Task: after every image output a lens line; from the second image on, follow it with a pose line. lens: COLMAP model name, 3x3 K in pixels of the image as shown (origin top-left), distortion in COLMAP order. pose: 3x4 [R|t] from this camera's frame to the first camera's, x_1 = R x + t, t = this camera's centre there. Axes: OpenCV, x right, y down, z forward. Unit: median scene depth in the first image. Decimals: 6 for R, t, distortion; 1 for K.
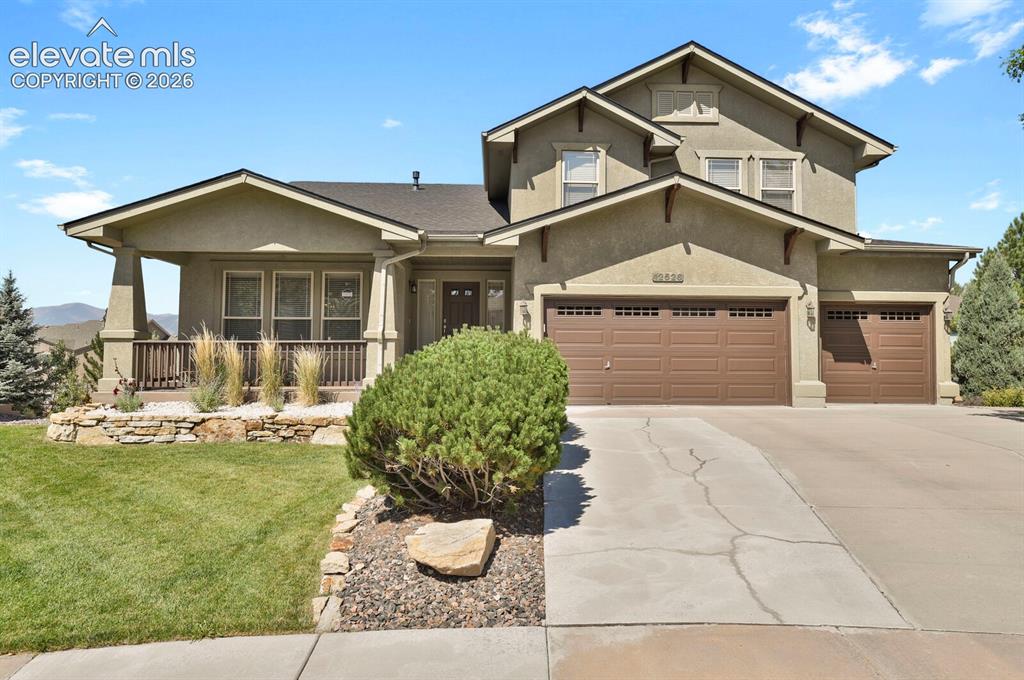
lens RADIAL K [[602.9, 0, 512.0], [0, 602.9, 340.0], [0, 0, 1]] dist [-0.000527, -0.000247]
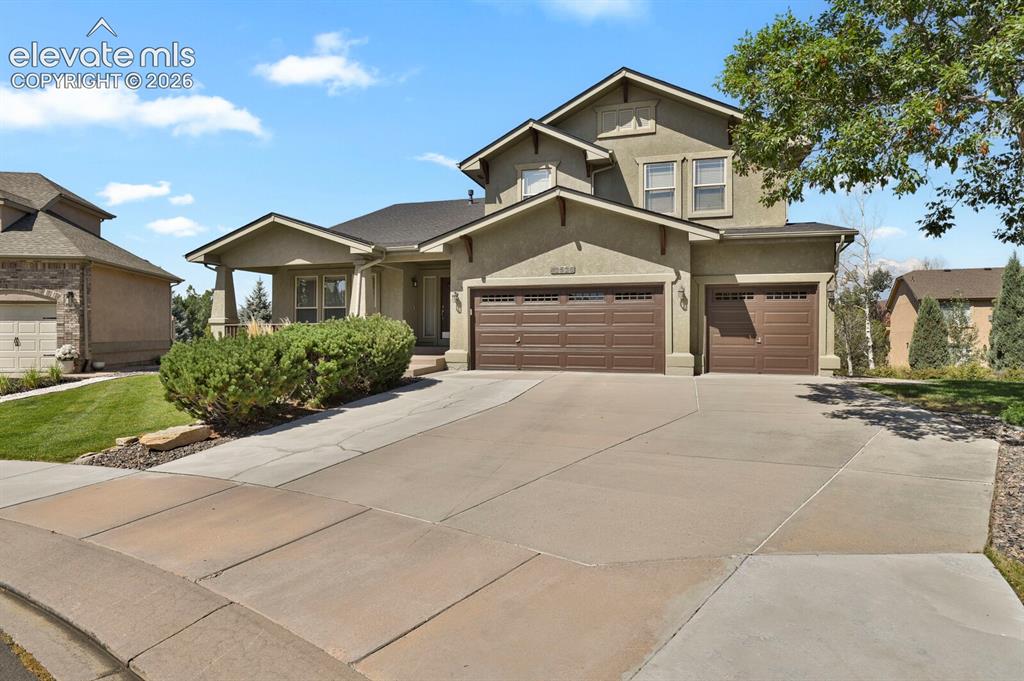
lens RADIAL K [[513.0, 0, 512.0], [0, 513.0, 340.5], [0, 0, 1]] dist [-0.019741, 0.000144]
pose [[0.949682, 0.001431, -0.313214, 0.489556], [0.012615, 0.999003, 0.042815, -0.003930], [0.312963, -0.044612, 0.948717, -0.055165]]
